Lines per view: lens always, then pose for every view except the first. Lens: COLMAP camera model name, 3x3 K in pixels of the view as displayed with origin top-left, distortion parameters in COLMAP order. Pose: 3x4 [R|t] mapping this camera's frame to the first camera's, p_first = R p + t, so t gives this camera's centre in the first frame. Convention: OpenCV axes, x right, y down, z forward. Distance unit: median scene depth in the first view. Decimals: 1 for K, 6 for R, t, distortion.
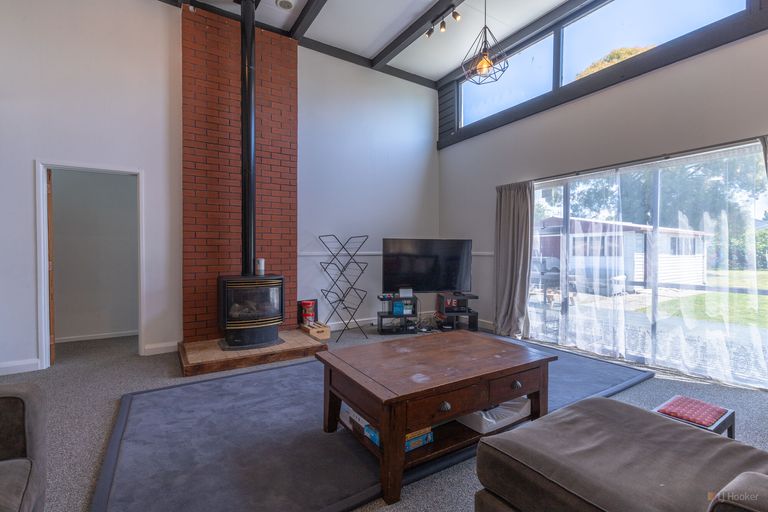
lens RADIAL K [[353.8, 0, 384.0], [0, 353.8, 256.0], [0, 0, 1]] dist [0.000573, 0.000126]
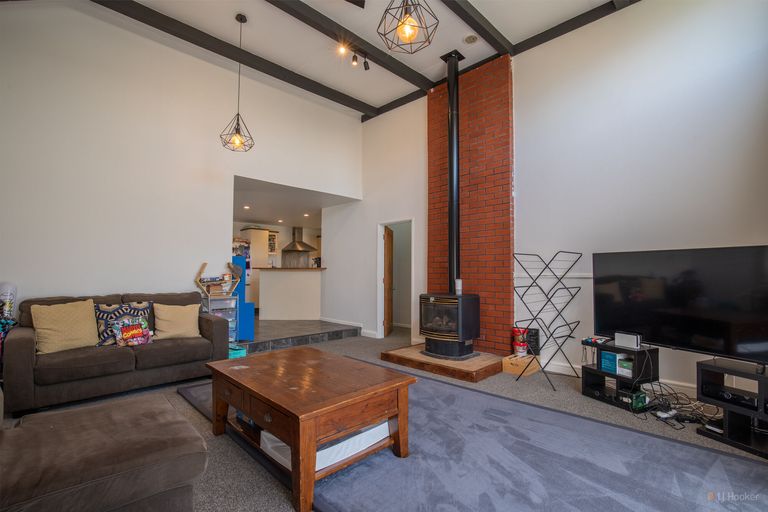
lens RADIAL K [[353.8, 0, 384.0], [0, 353.8, 256.0], [0, 0, 1]] dist [0.000573, 0.000126]
pose [[0.206085, -0.044686, -0.977513, 0.600700], [-0.010419, 0.998800, -0.047856, -0.008261], [0.978479, 0.020047, 0.205372, 0.484887]]
